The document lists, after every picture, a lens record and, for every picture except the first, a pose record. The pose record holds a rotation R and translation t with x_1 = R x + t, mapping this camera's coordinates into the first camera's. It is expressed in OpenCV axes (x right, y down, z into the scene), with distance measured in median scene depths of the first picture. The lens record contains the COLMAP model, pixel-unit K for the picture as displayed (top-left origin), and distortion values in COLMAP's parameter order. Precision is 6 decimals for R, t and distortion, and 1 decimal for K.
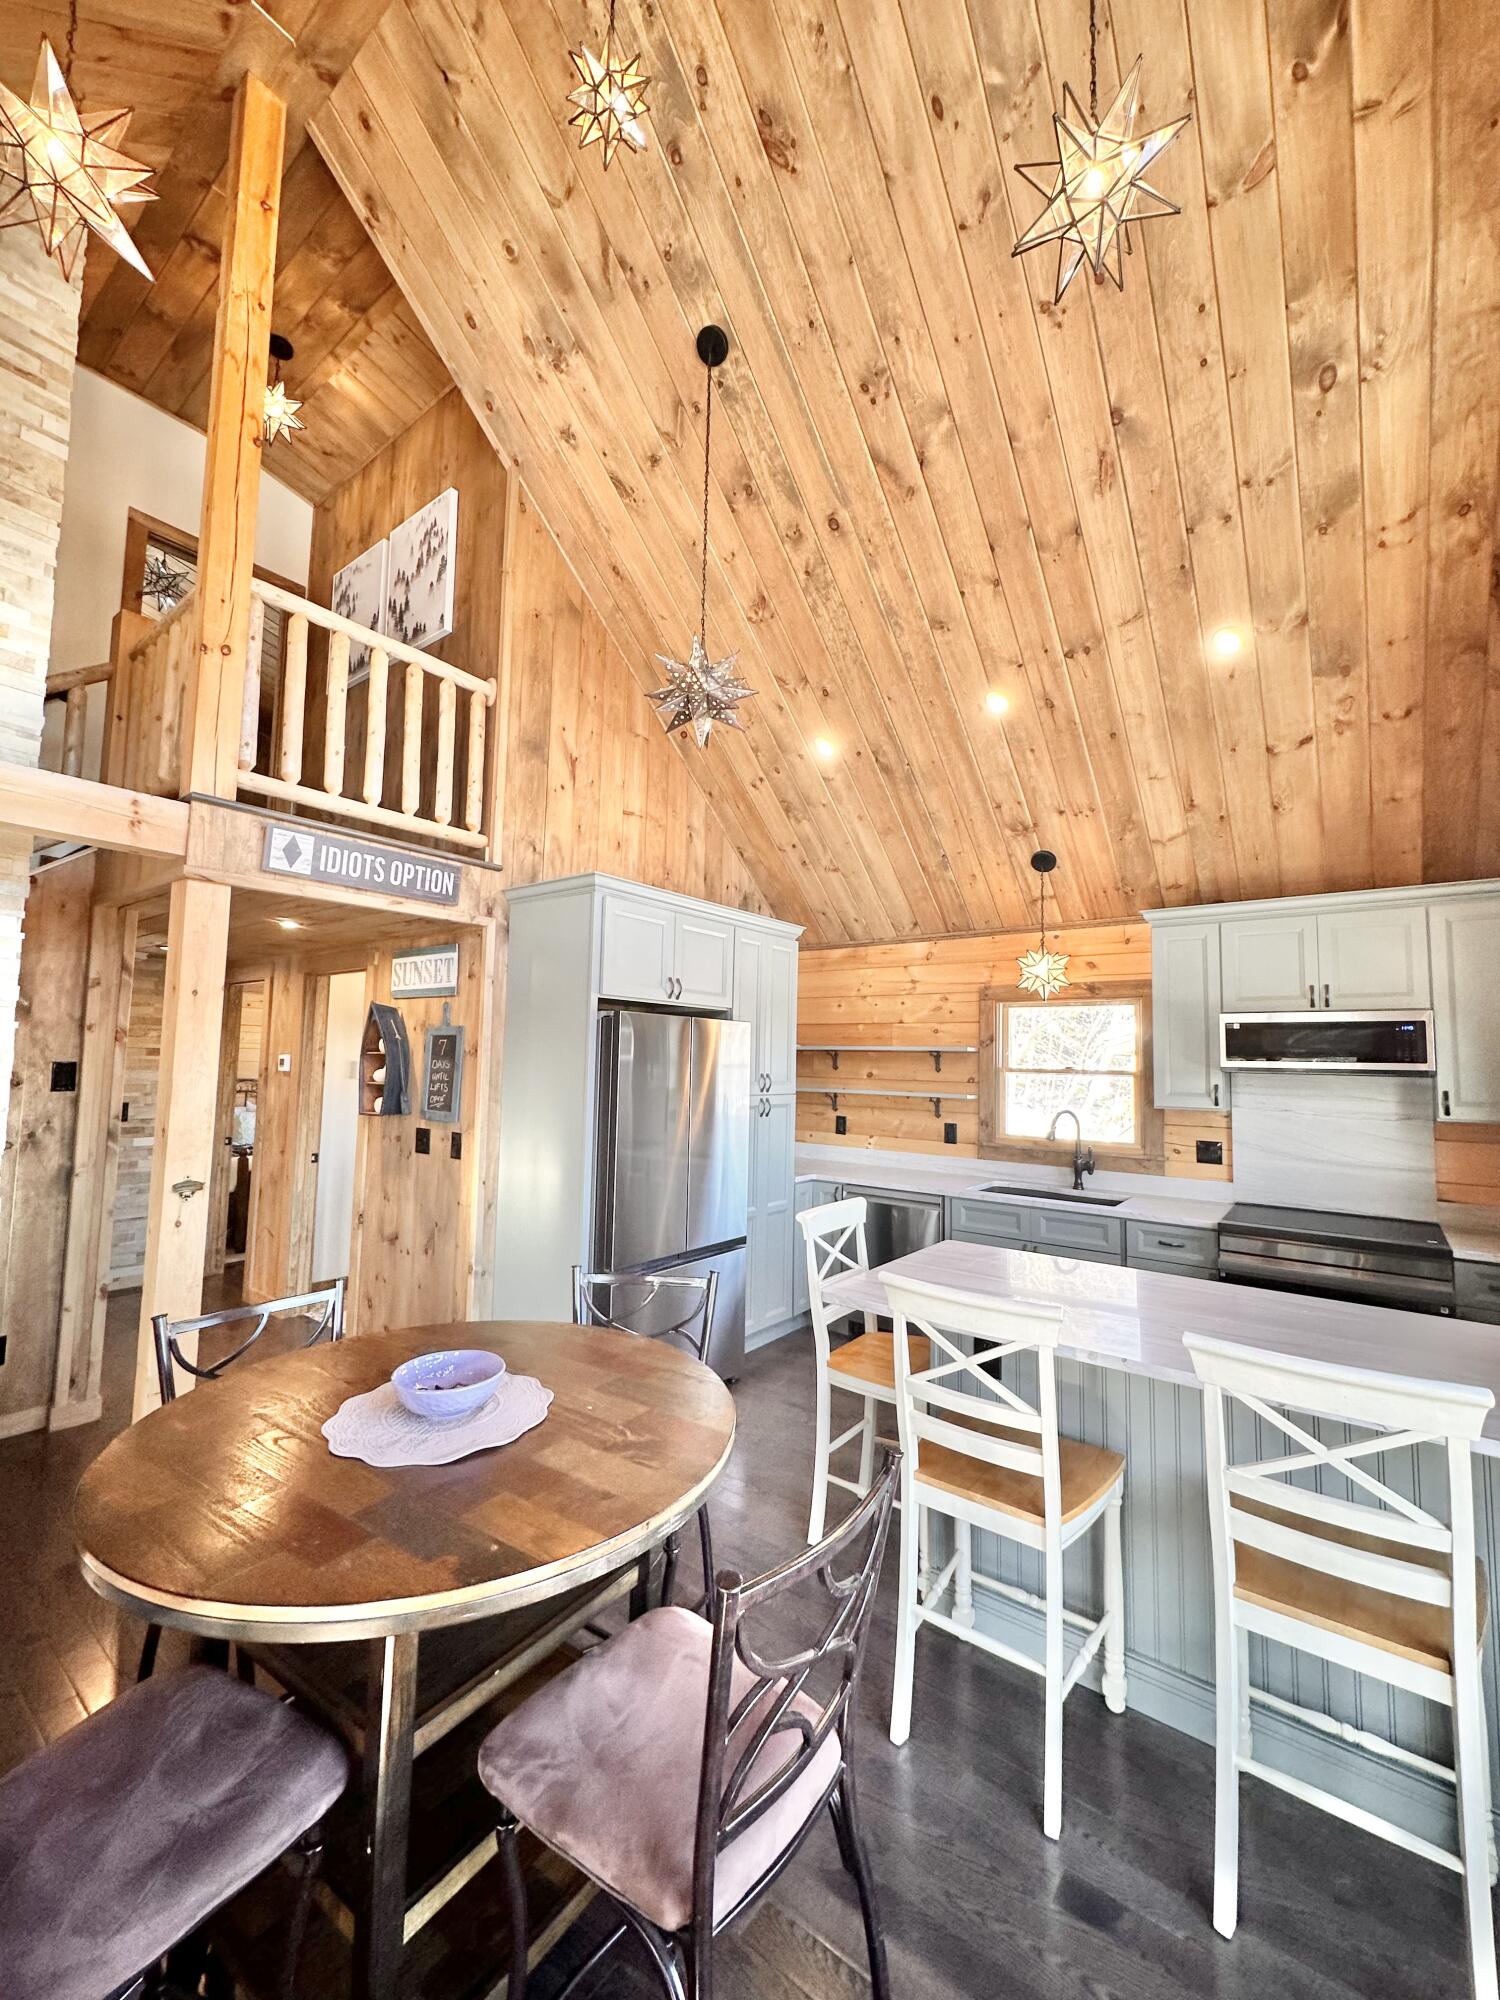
lens RADIAL K [[797.9, 0, 749.3], [0, 797.9, 1000.1], [0, 0, 1]] dist [-0.001727, 0.000544]
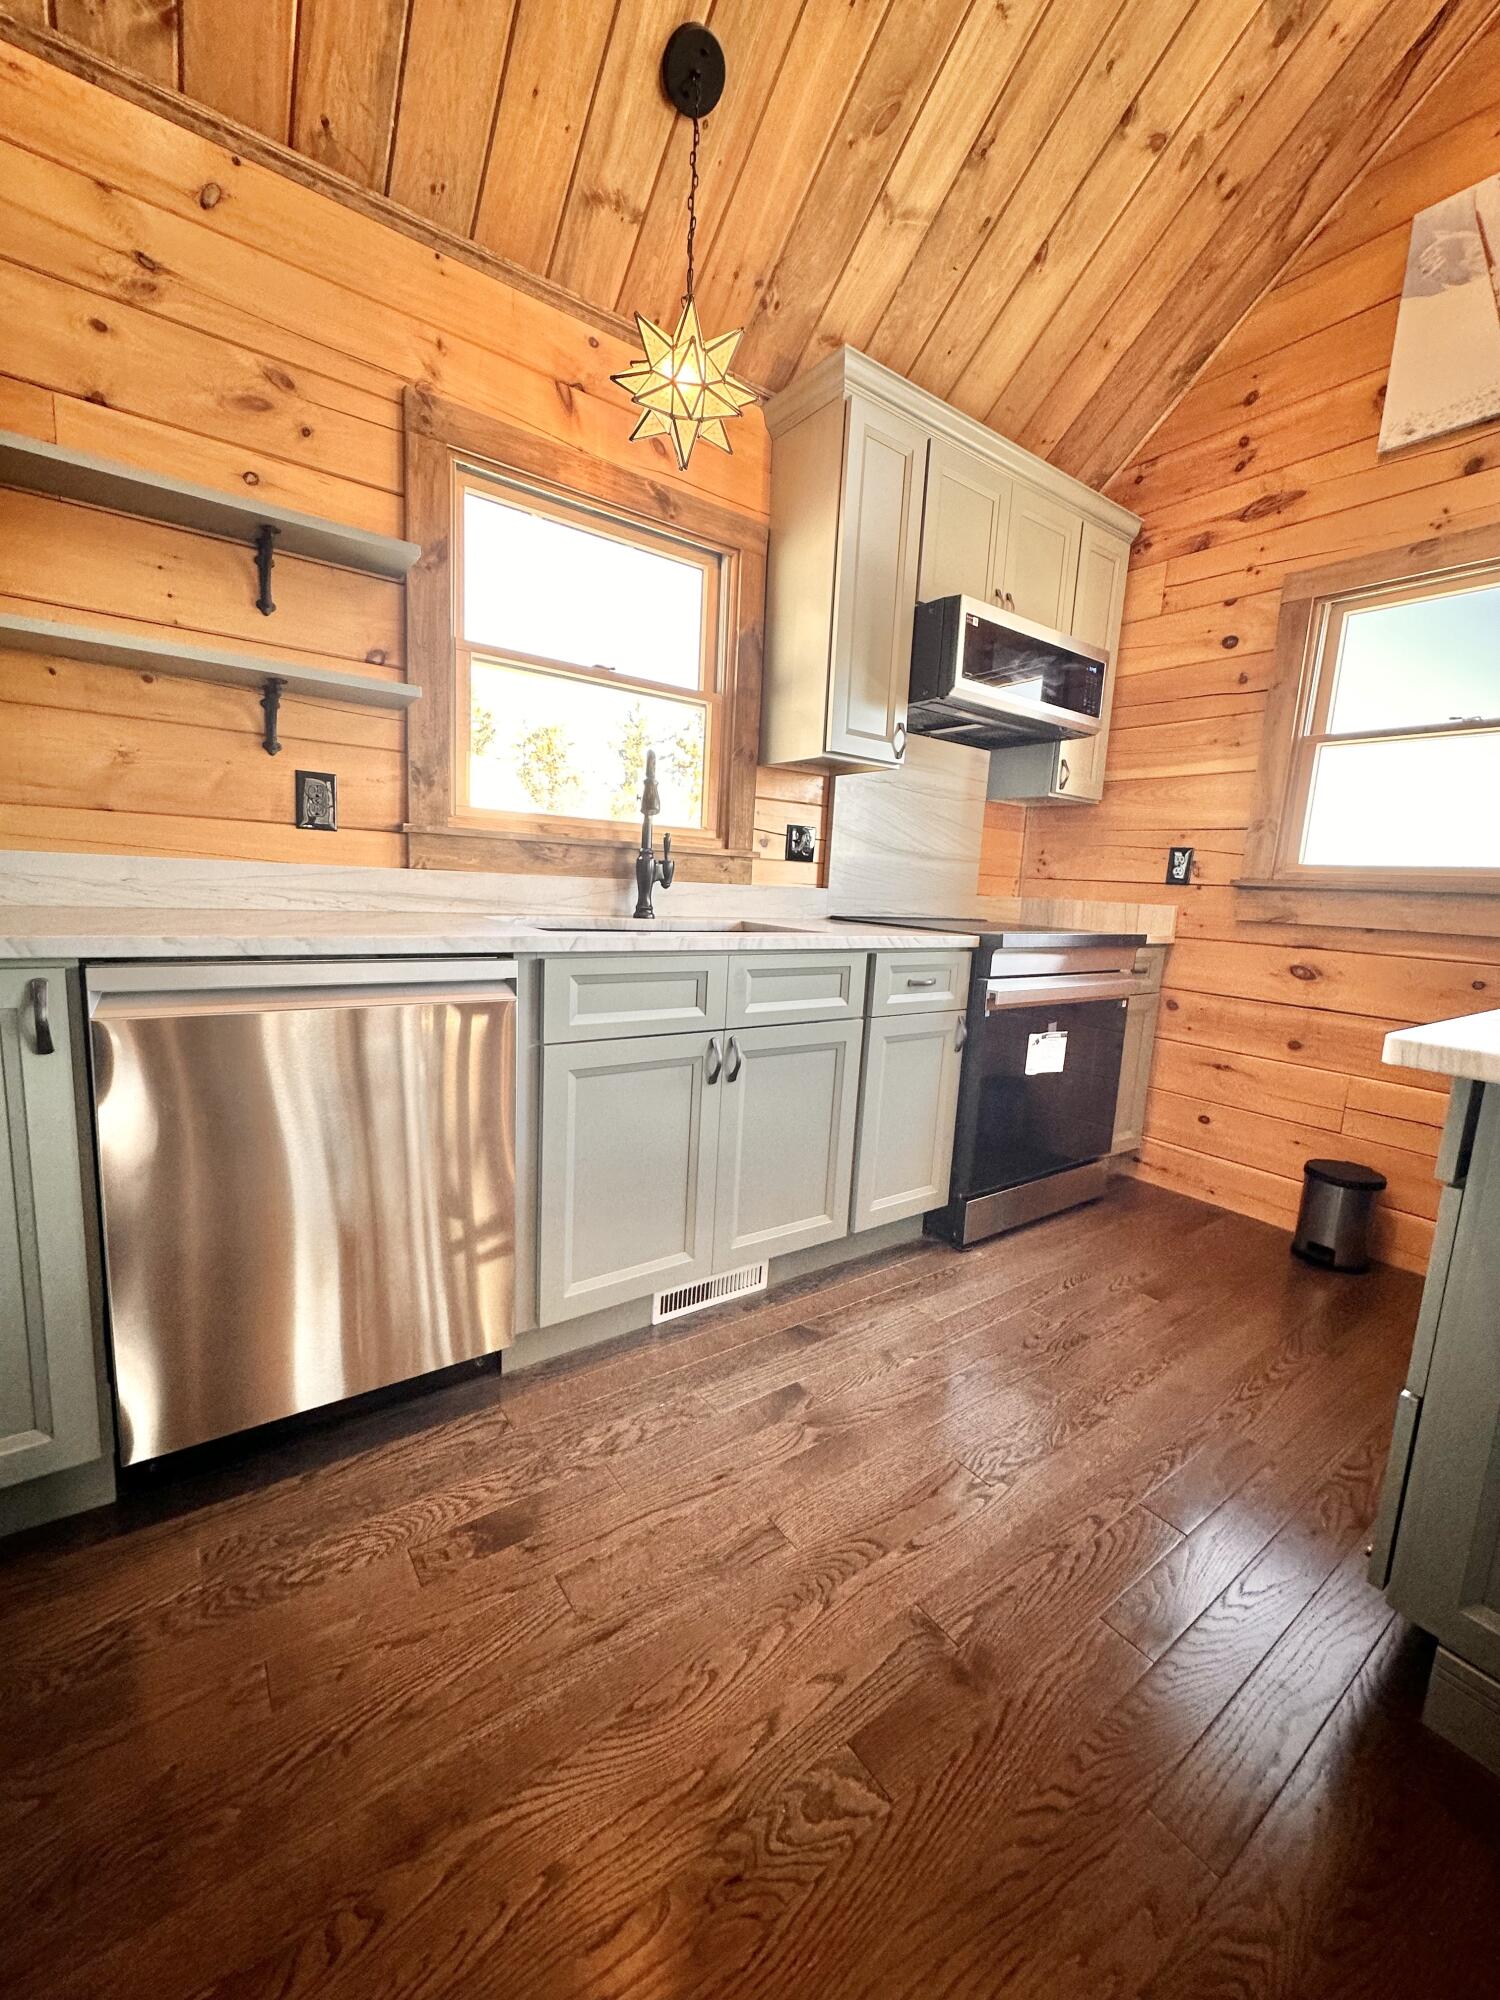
lens RADIAL K [[797.9, 0, 749.3], [0, 797.9, 1000.1], [0, 0, 1]] dist [-0.001727, 0.000544]
pose [[0.281489, -0.147289, 0.948193, -0.049751], [-0.120335, 0.974930, 0.187166, 0.175791], [-0.951989, -0.166786, 0.256708, 0.756830]]
